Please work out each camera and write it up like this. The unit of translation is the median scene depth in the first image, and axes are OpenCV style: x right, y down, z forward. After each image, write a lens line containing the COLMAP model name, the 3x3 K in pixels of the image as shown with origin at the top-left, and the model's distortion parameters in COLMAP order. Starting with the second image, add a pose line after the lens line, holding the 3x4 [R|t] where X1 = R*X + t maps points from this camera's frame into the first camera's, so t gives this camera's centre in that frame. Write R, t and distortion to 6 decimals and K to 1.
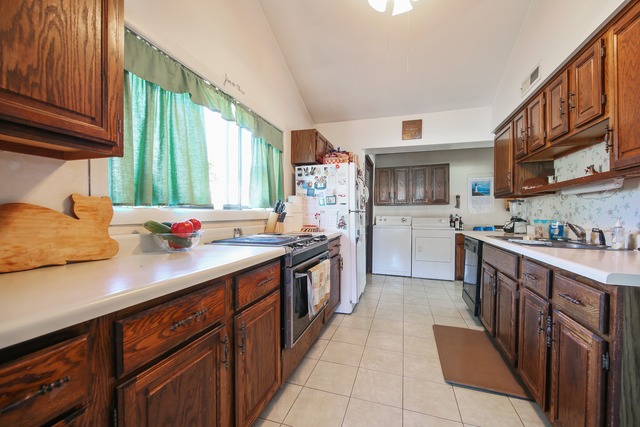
lens RADIAL K [[256.8, 0, 320.4], [0, 256.8, 218.4], [0, 0, 1]] dist [0.000407, 0.000029]
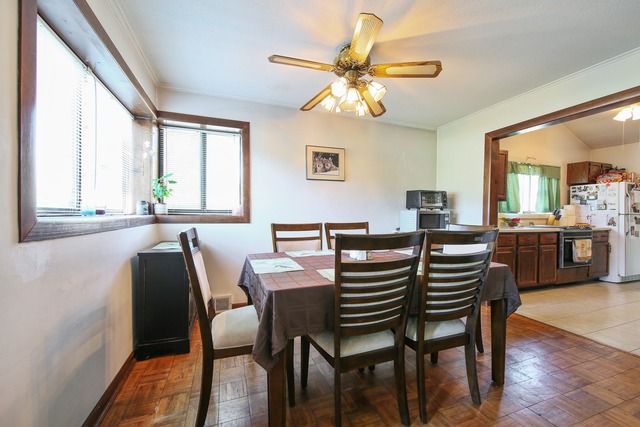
lens RADIAL K [[256.8, 0, 320.4], [0, 256.8, 218.4], [0, 0, 1]] dist [0.000407, 0.000029]
pose [[0.625458, 0.012344, -0.780160, 0.198720], [-0.021179, 0.999775, -0.001161, 0.036059], [0.779970, 0.017249, 0.625579, -1.335893]]
